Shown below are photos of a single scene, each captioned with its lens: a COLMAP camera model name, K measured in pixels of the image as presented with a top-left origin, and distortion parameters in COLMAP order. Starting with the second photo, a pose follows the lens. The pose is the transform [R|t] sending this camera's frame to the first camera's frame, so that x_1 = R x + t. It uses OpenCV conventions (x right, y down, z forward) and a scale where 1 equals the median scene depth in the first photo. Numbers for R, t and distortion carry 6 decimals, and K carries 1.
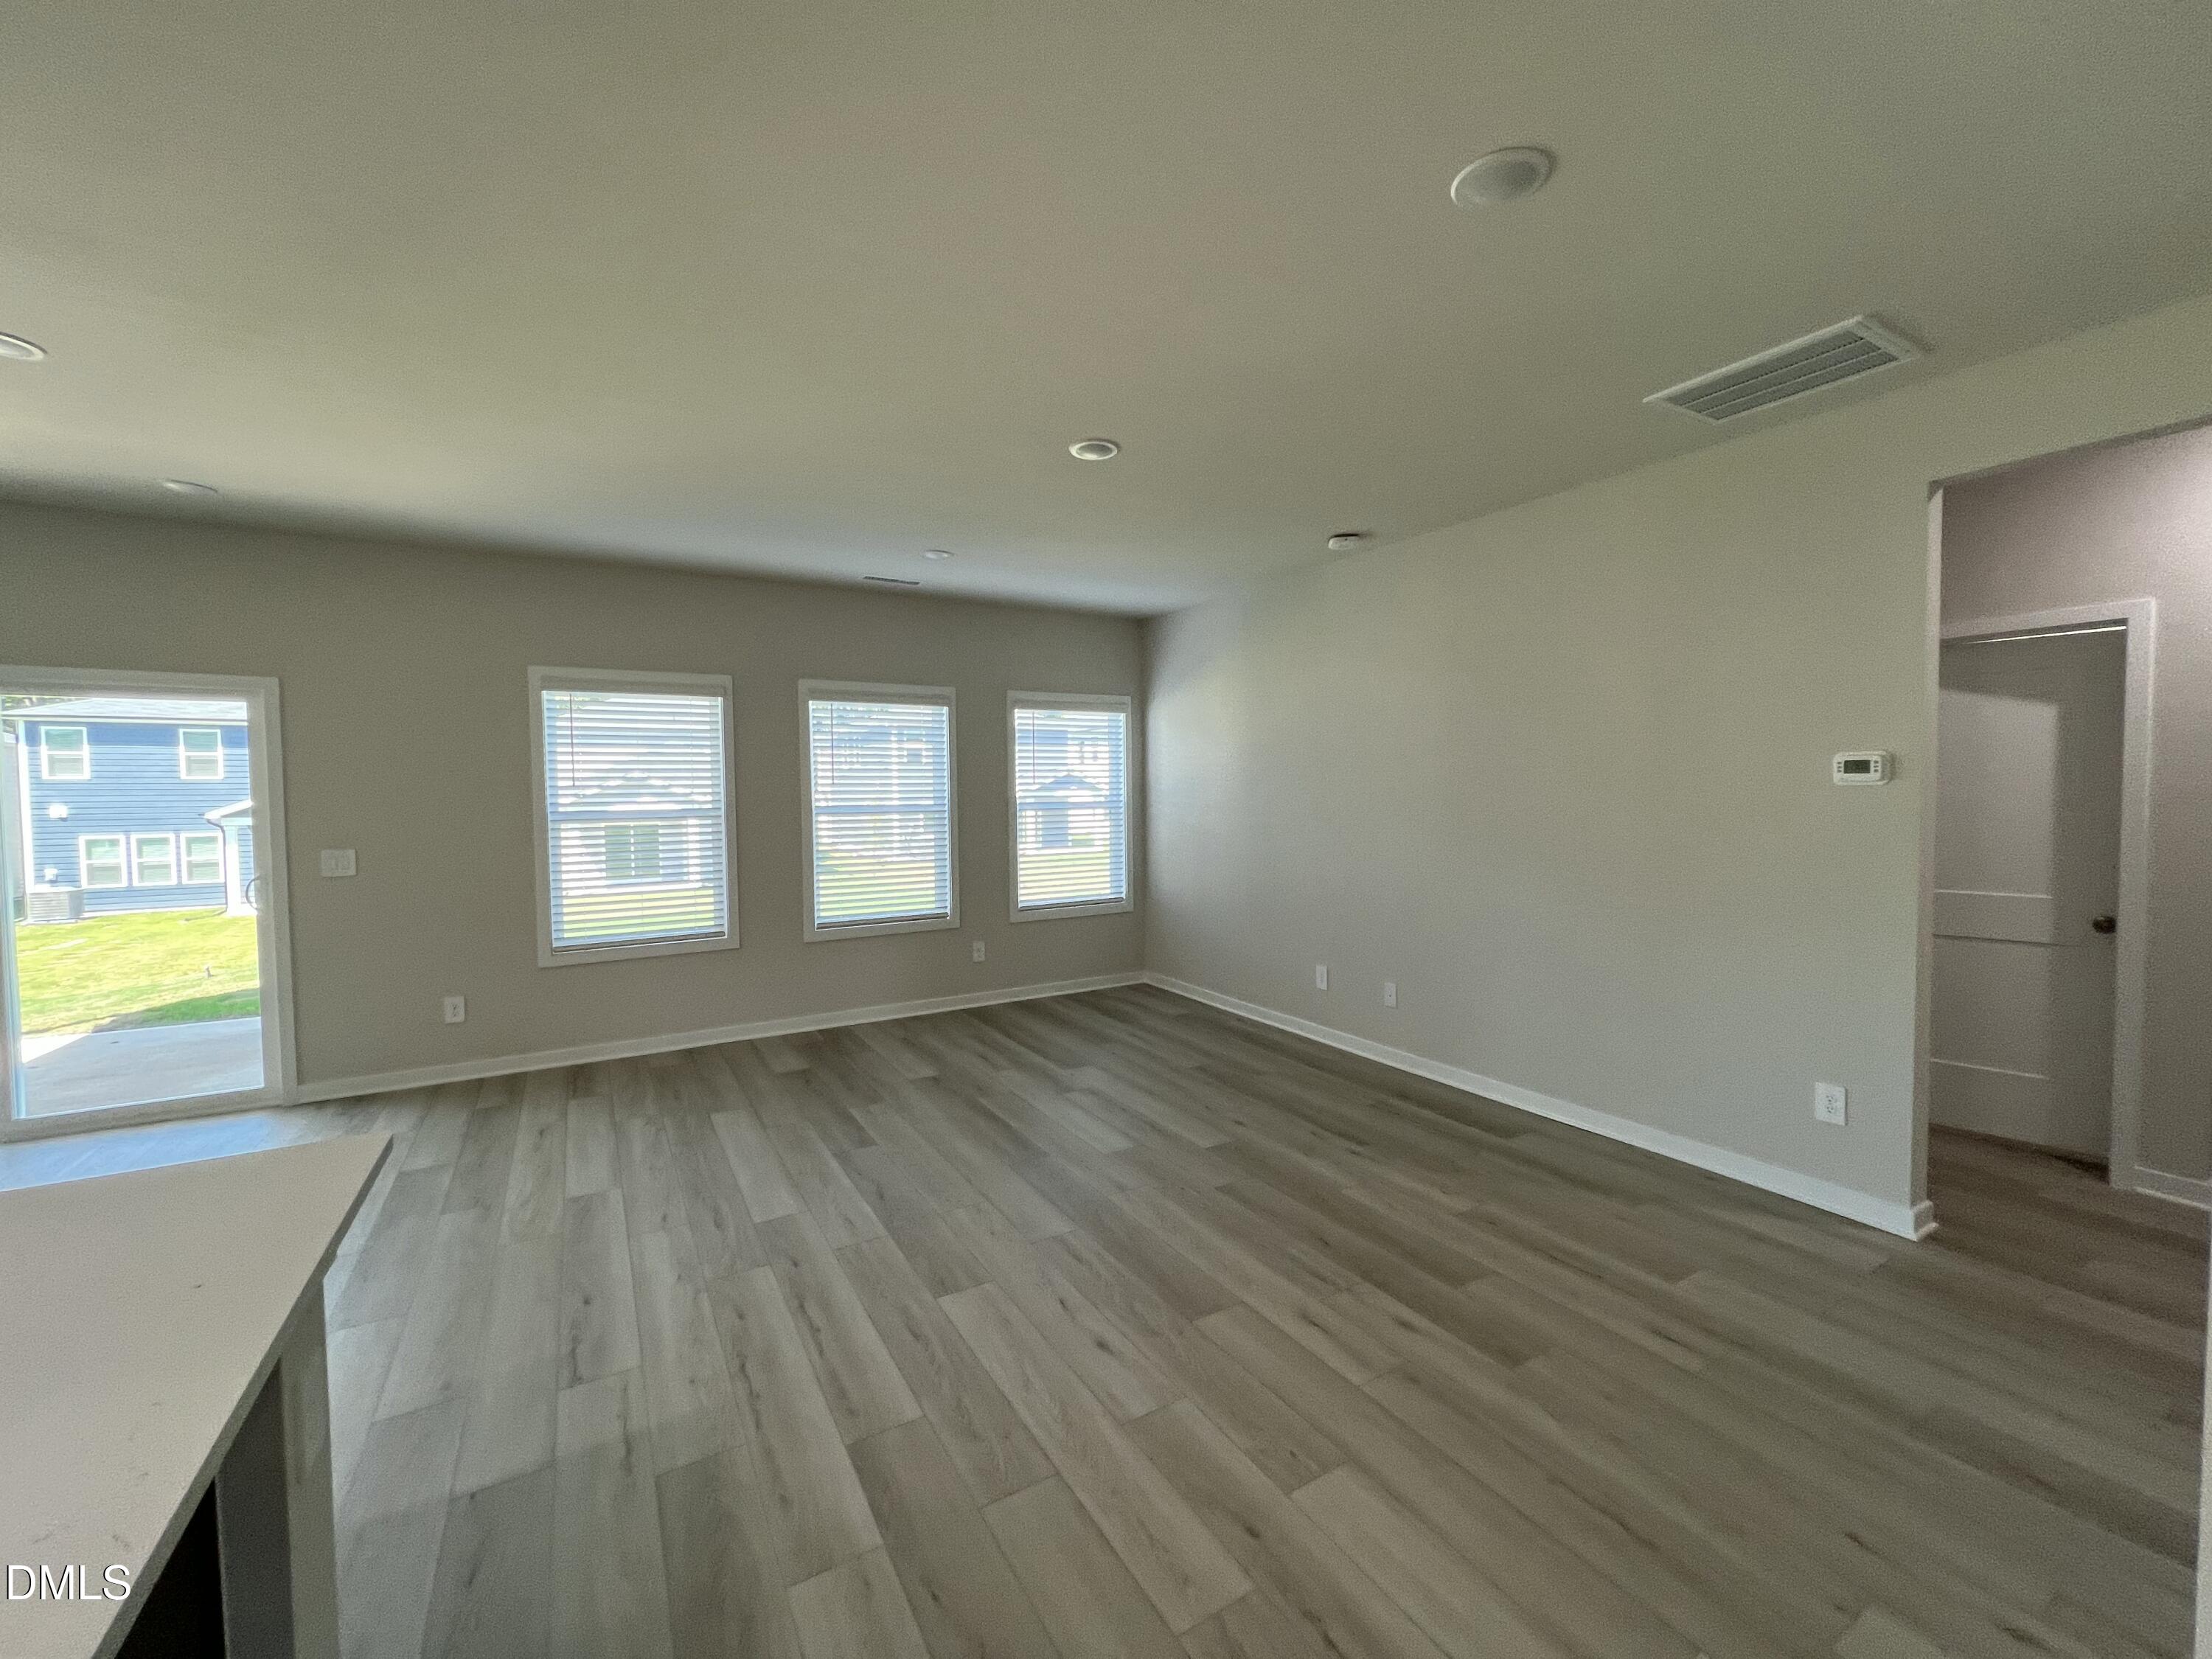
lens RADIAL K [[882.6, 0, 1104.6], [0, 882.6, 824.4], [0, 0, 1]] dist [-0.003231, 0.000616]
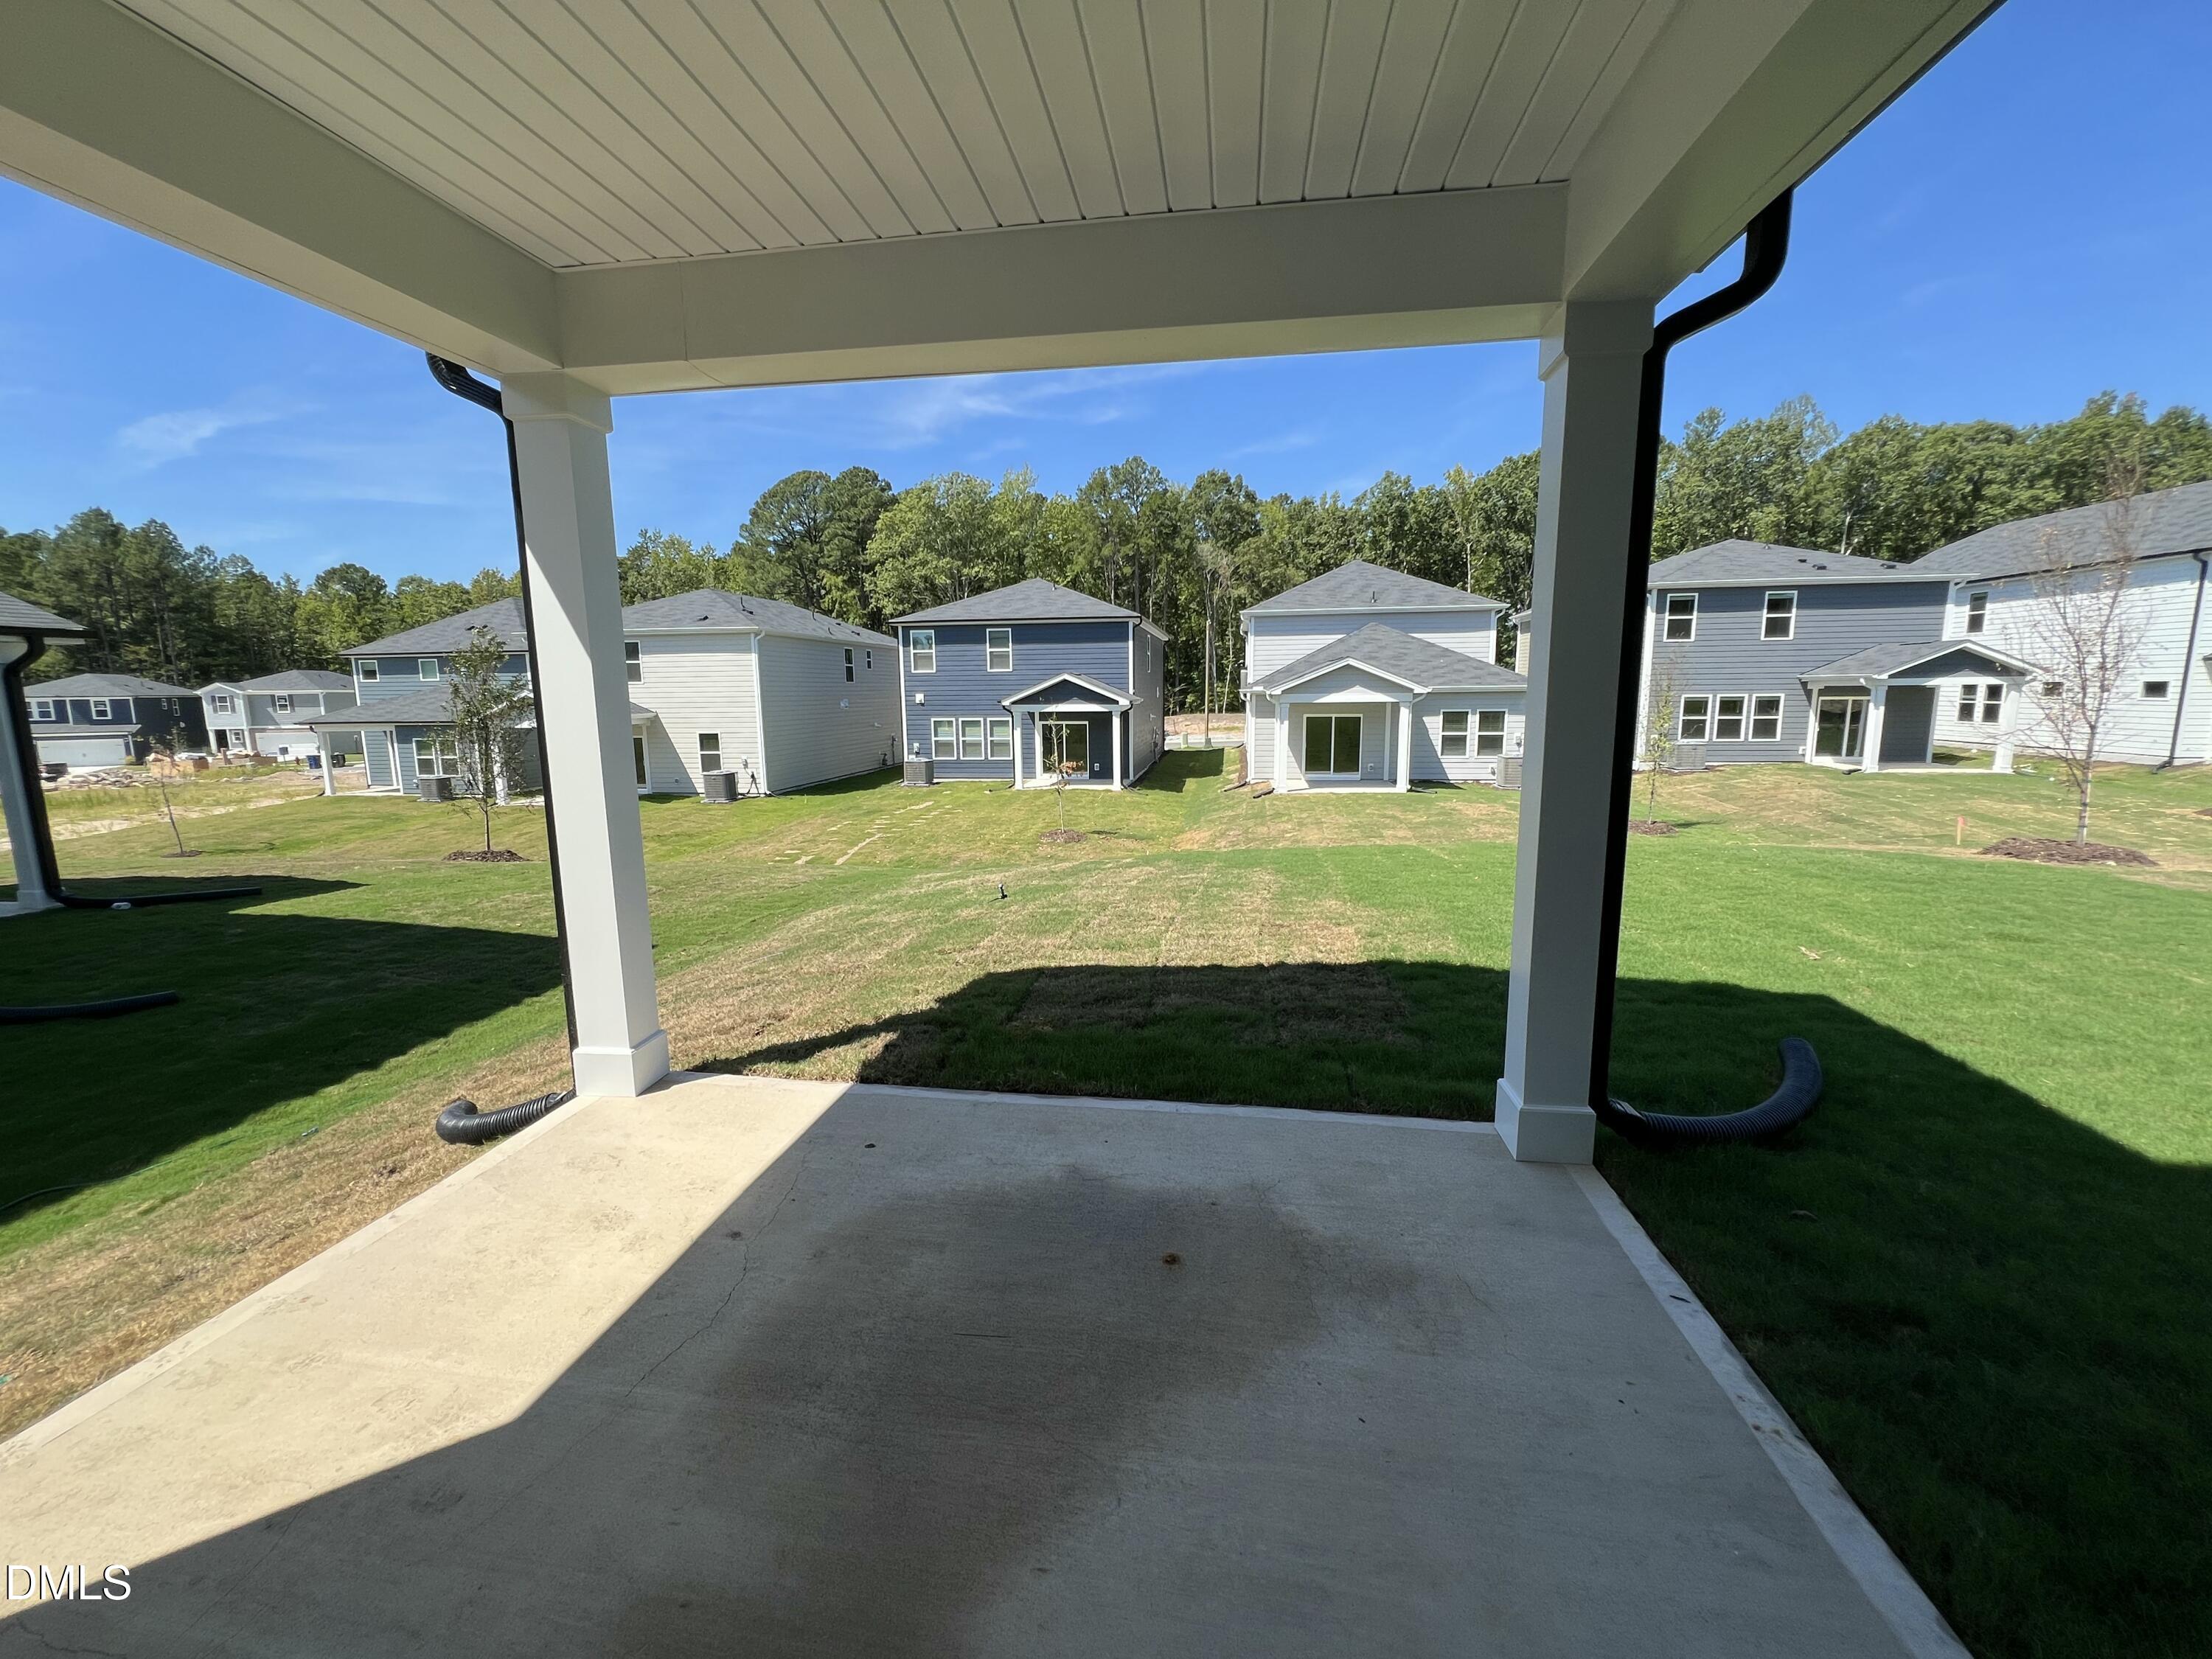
lens RADIAL K [[882.6, 0, 1102.8], [0, 882.6, 825.5], [0, 0, 1]] dist [-0.003231, 0.000616]
pose [[0.775727, 0.095263, -0.623837, -0.206917], [-0.019144, 0.991638, 0.127623, 0.000086], [0.630778, -0.087058, 0.771064, 0.202593]]
